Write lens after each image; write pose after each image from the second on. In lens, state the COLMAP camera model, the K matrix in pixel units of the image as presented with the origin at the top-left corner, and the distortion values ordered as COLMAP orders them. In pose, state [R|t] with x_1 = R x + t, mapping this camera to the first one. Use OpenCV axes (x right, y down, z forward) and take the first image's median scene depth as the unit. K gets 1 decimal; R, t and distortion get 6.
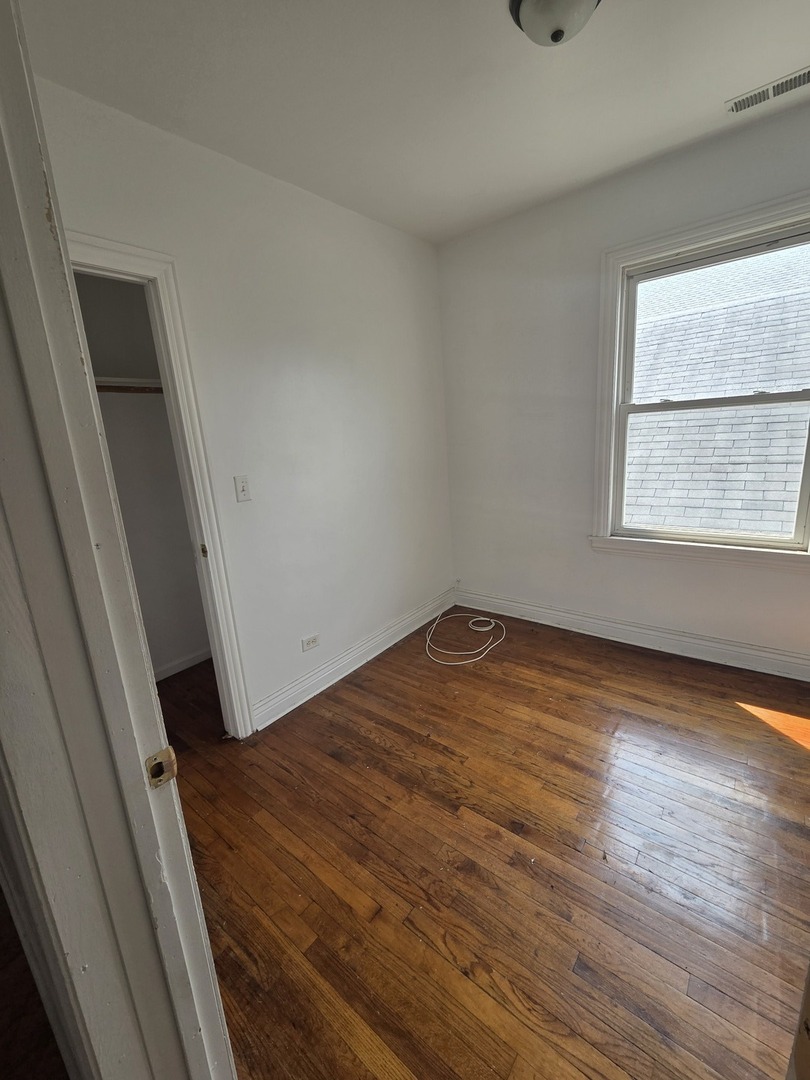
lens RADIAL K [[444.8, 0, 406.2], [0, 444.8, 537.0], [0, 0, 1]] dist [-0.001737, 0.000937]
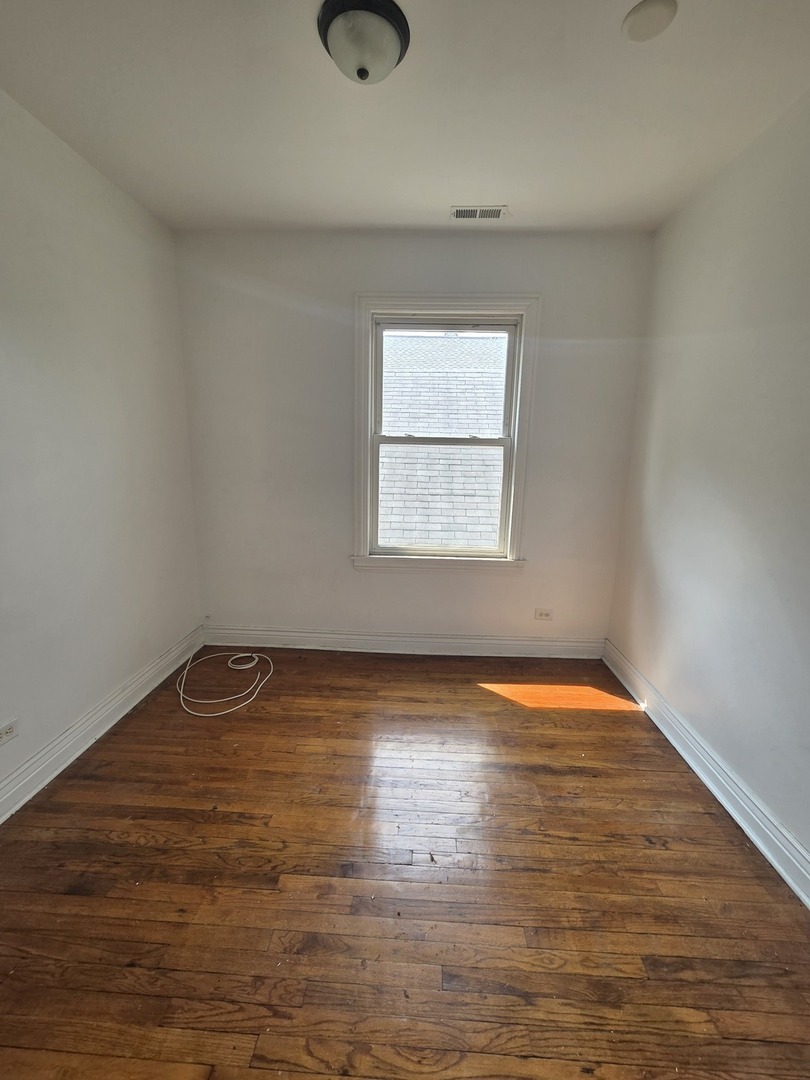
lens RADIAL K [[444.8, 0, 406.2], [0, 444.8, 537.0], [0, 0, 1]] dist [-0.001737, 0.000937]
pose [[0.804781, -0.023487, 0.593107, -0.142550], [0.062690, 0.996992, -0.045583, 0.012315], [-0.590252, 0.073866, 0.803832, 0.107319]]
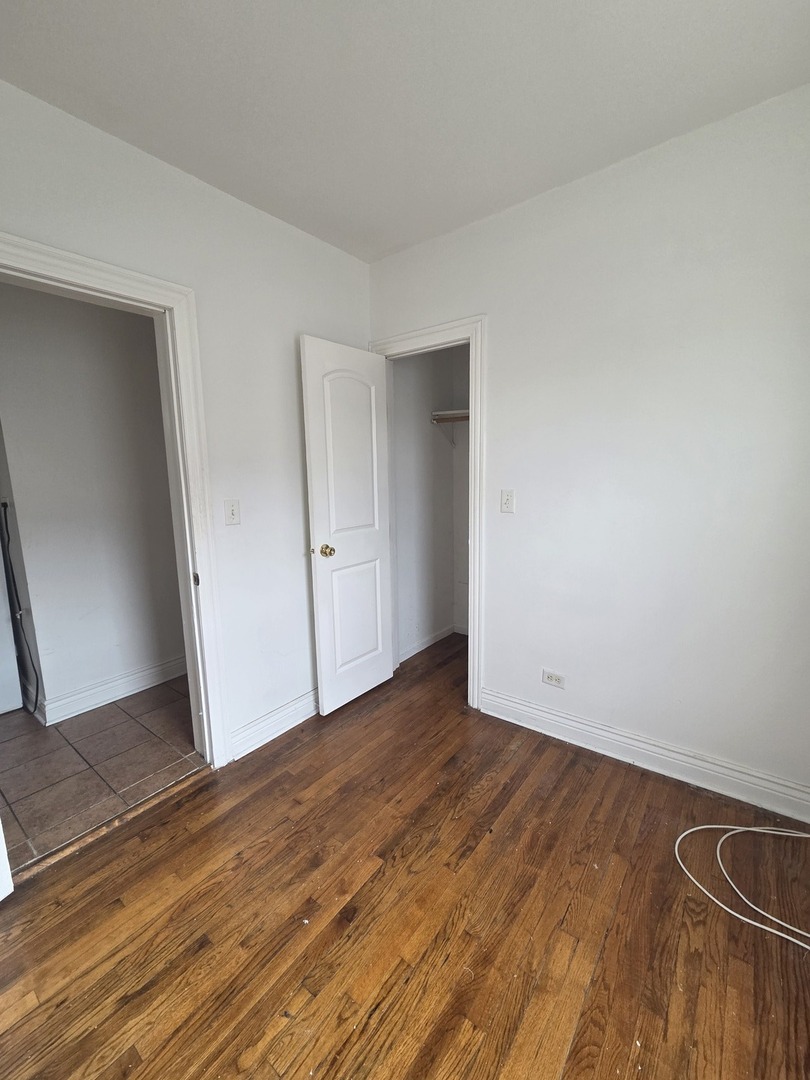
lens RADIAL K [[444.8, 0, 406.2], [0, 444.8, 537.0], [0, 0, 1]] dist [-0.001737, 0.000937]
pose [[0.022592, 0.226073, -0.973848, 0.736738], [-0.214708, 0.952465, 0.216128, -0.213356], [0.976417, 0.204210, 0.070057, 0.702988]]
